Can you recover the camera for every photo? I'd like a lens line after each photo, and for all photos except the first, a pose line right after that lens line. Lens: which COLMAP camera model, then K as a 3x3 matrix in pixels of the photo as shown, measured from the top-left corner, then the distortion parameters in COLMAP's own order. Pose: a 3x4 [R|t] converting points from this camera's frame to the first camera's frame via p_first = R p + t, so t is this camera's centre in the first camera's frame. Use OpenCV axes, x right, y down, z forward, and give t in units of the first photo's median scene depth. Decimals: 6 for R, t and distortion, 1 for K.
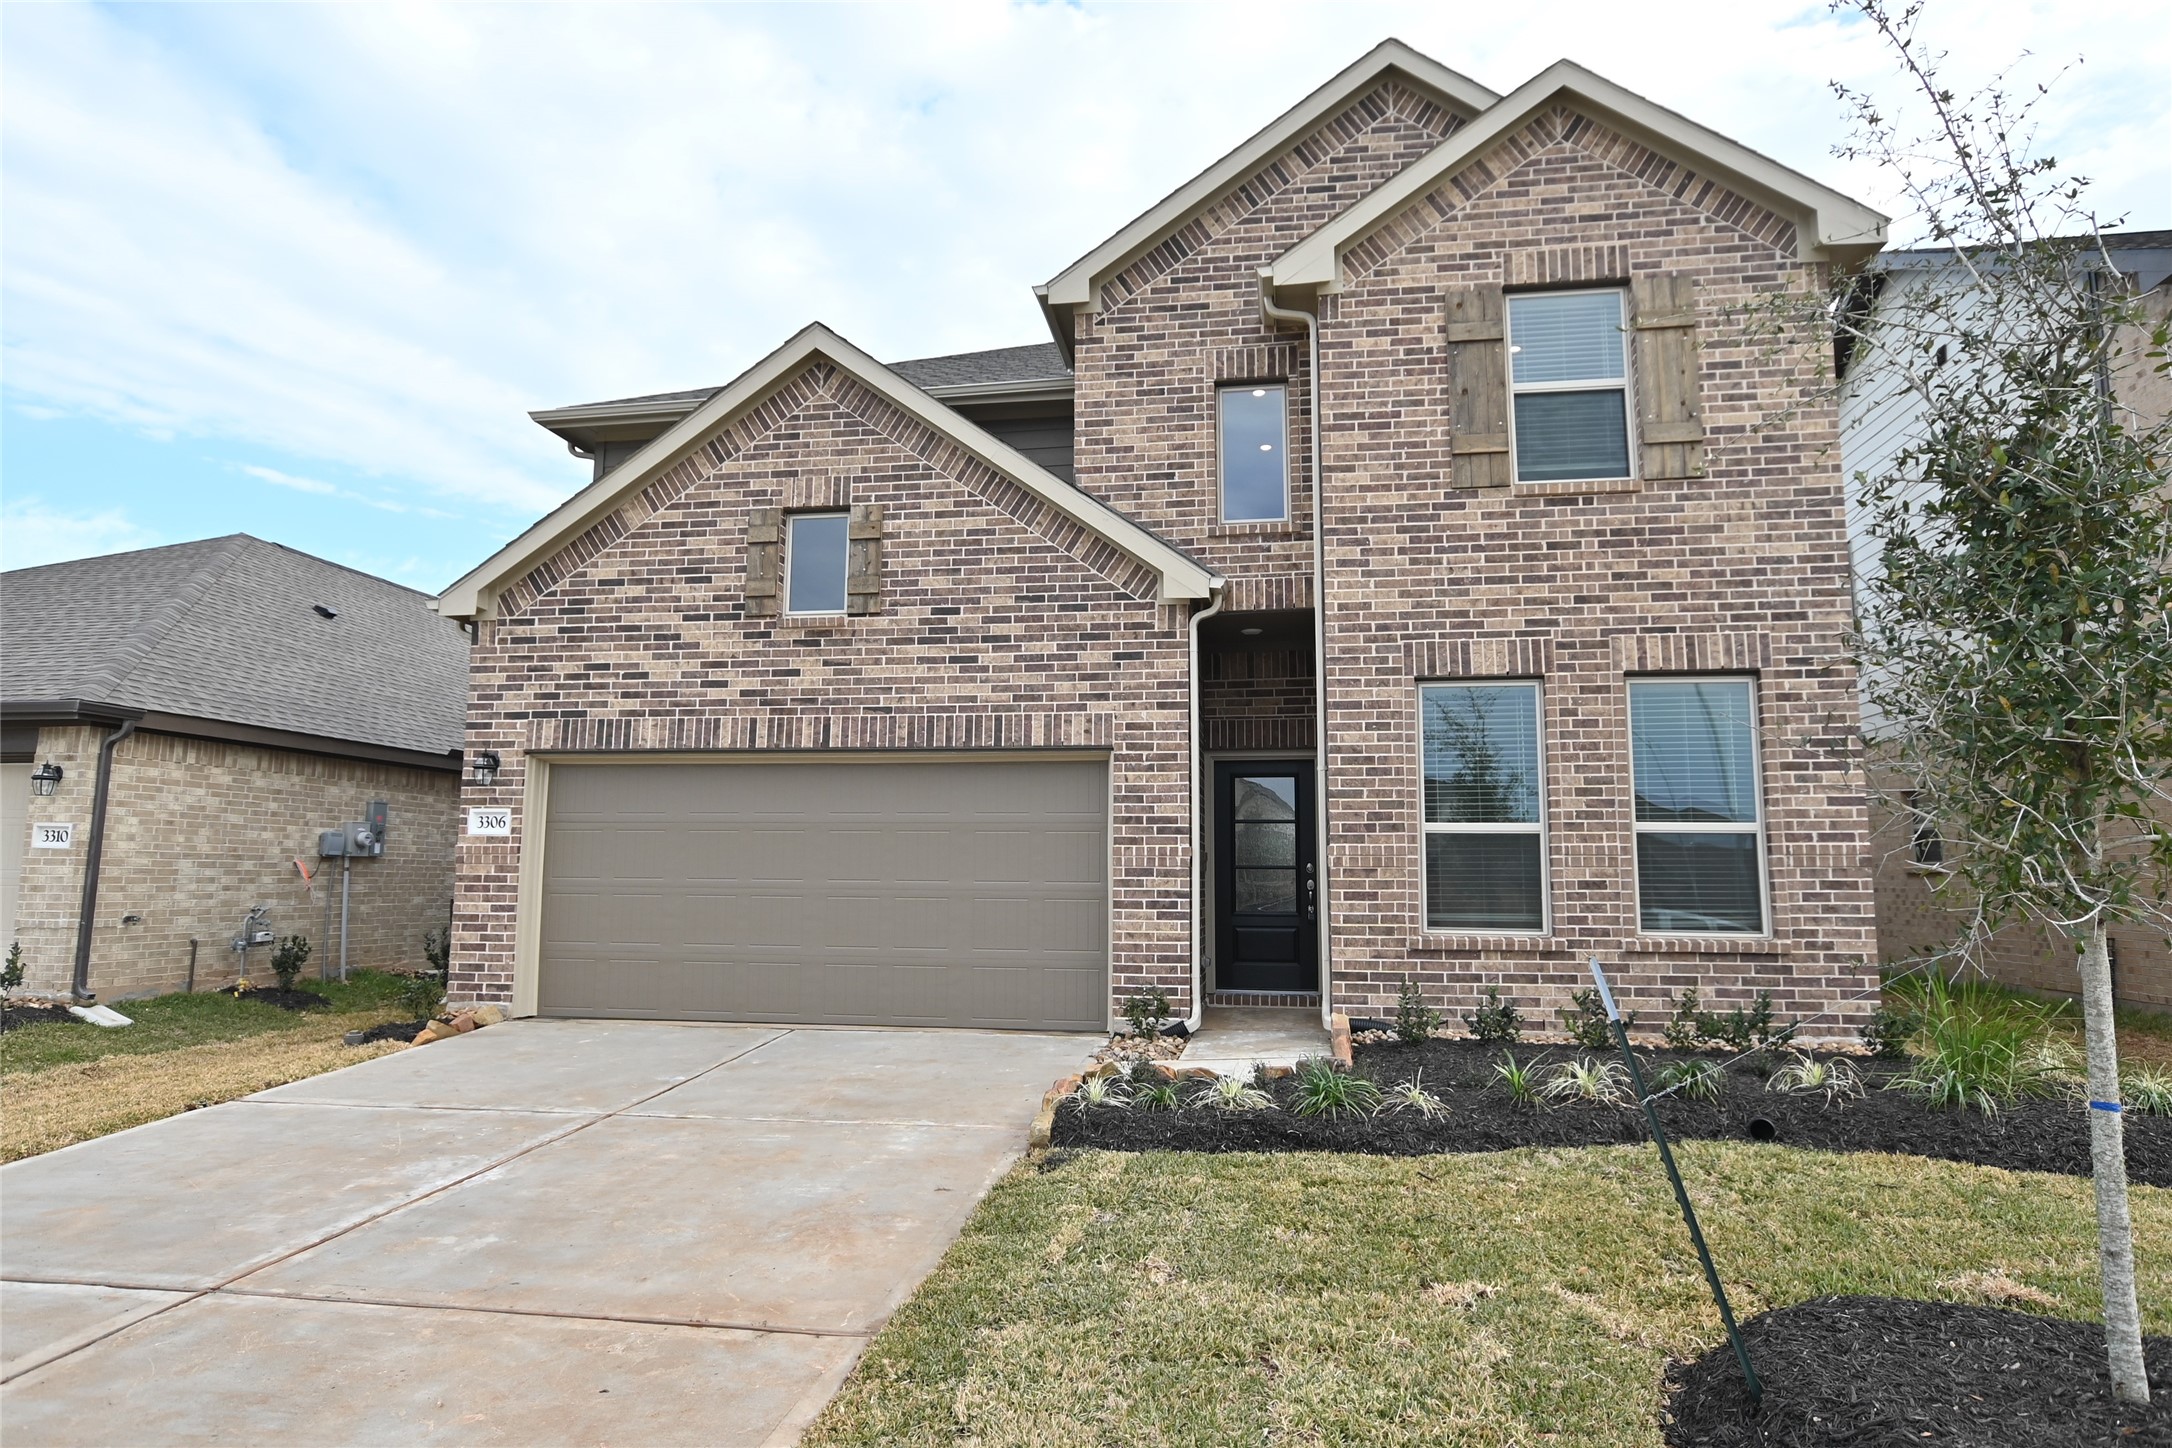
lens RADIAL K [[1304.6, 0, 1084.0], [0, 1304.6, 715.4], [0, 0, 1]] dist [-0.007989, 0.002627]
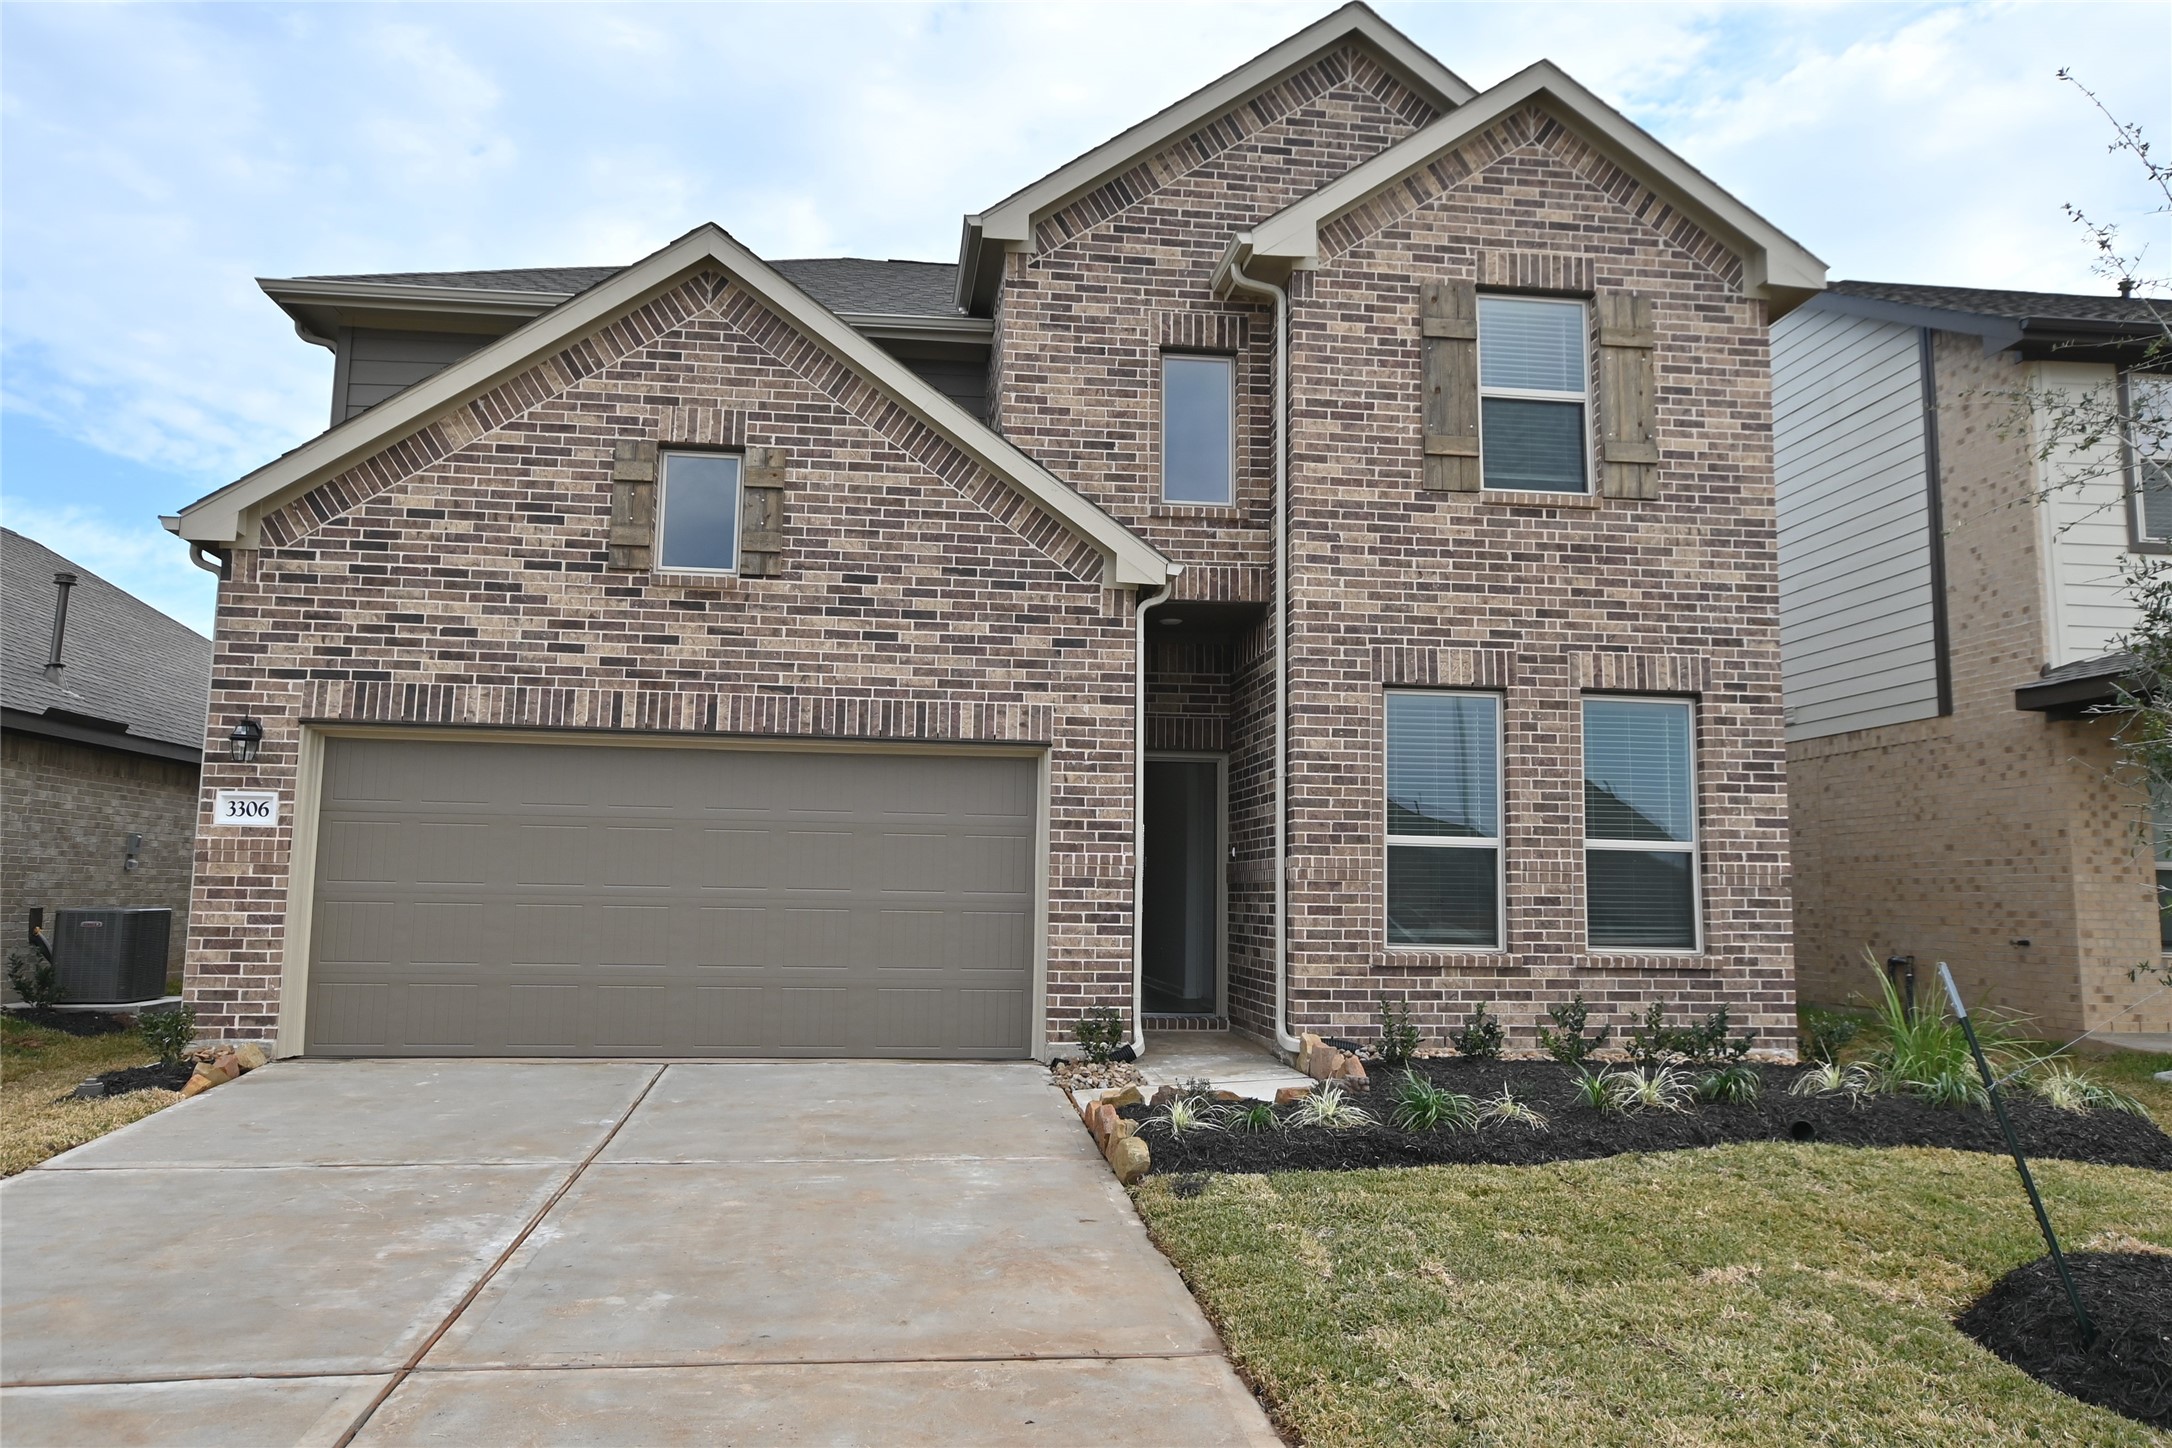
lens RADIAL K [[1546.3, 0, 1088.0], [0, 1546.3, 718.6], [0, 0, 1]] dist [0.005096, 0.000723]
pose [[0.959158, 0.041481, 0.279813, -0.257166], [-0.045301, 0.998947, 0.007194, -0.001632], [-0.279220, -0.019576, 0.960027, -0.031717]]
